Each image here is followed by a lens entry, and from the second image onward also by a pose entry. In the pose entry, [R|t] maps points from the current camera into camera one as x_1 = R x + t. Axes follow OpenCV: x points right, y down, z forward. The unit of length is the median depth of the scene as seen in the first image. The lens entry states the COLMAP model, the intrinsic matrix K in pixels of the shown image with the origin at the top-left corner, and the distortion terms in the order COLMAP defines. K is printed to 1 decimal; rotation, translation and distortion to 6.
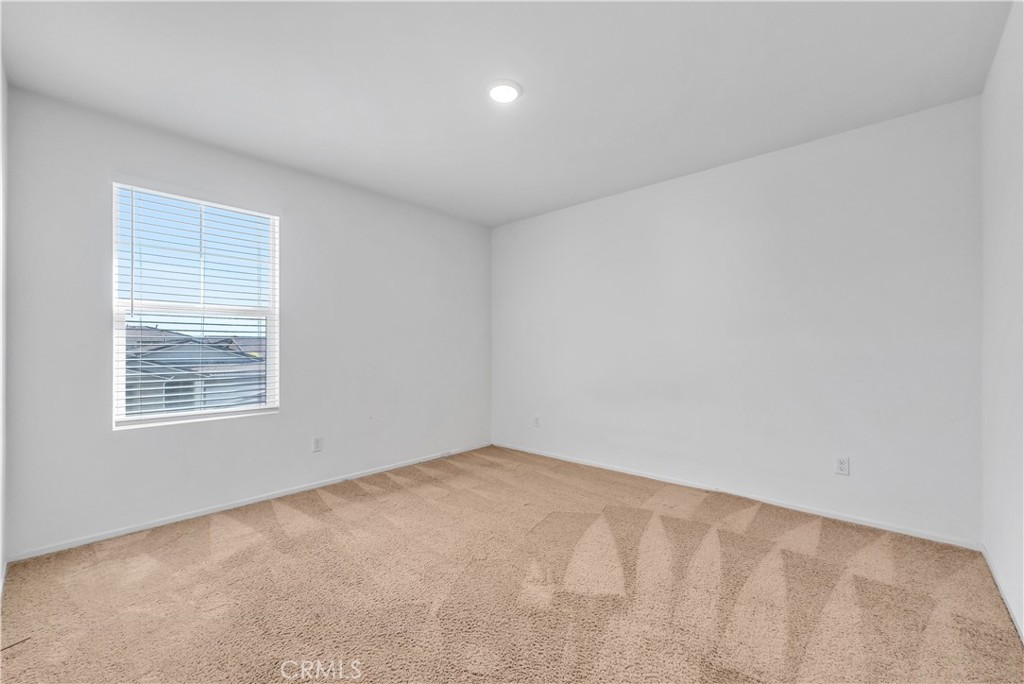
lens RADIAL K [[419.0, 0, 515.2], [0, 419.0, 344.3], [0, 0, 1]] dist [-0.001174, 0.000581]
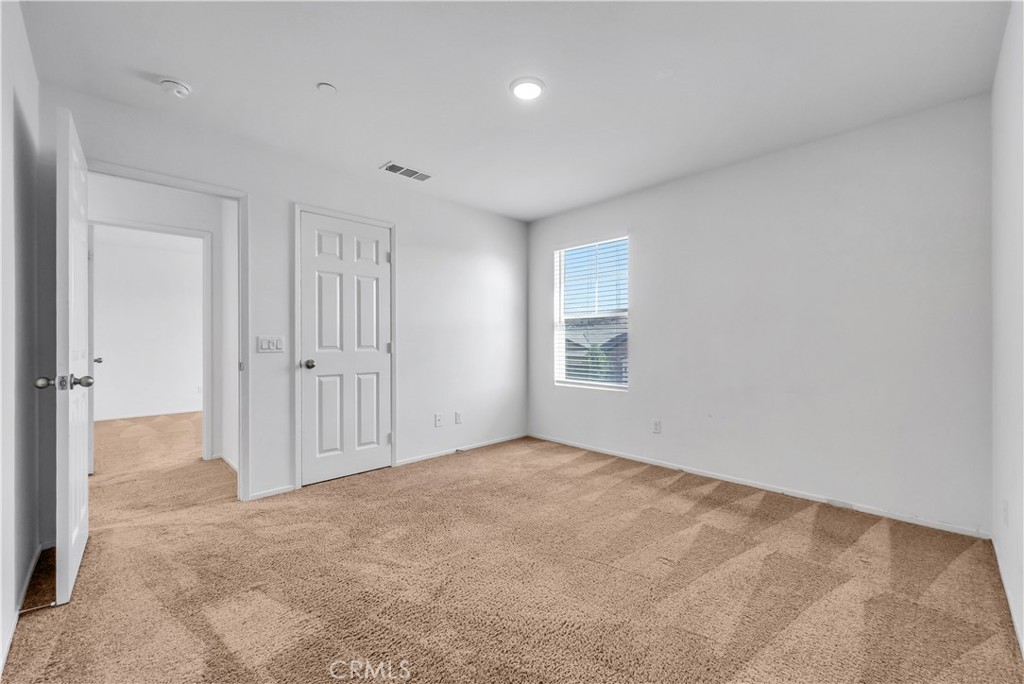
lens RADIAL K [[419.0, 0, 512.6], [0, 419.0, 339.1], [0, 0, 1]] dist [-0.001174, 0.000581]
pose [[-0.078033, -0.003254, -0.996945, 0.714828], [0.011380, 0.999927, -0.004155, 0.006069], [0.996886, -0.011669, -0.077990, 0.751005]]
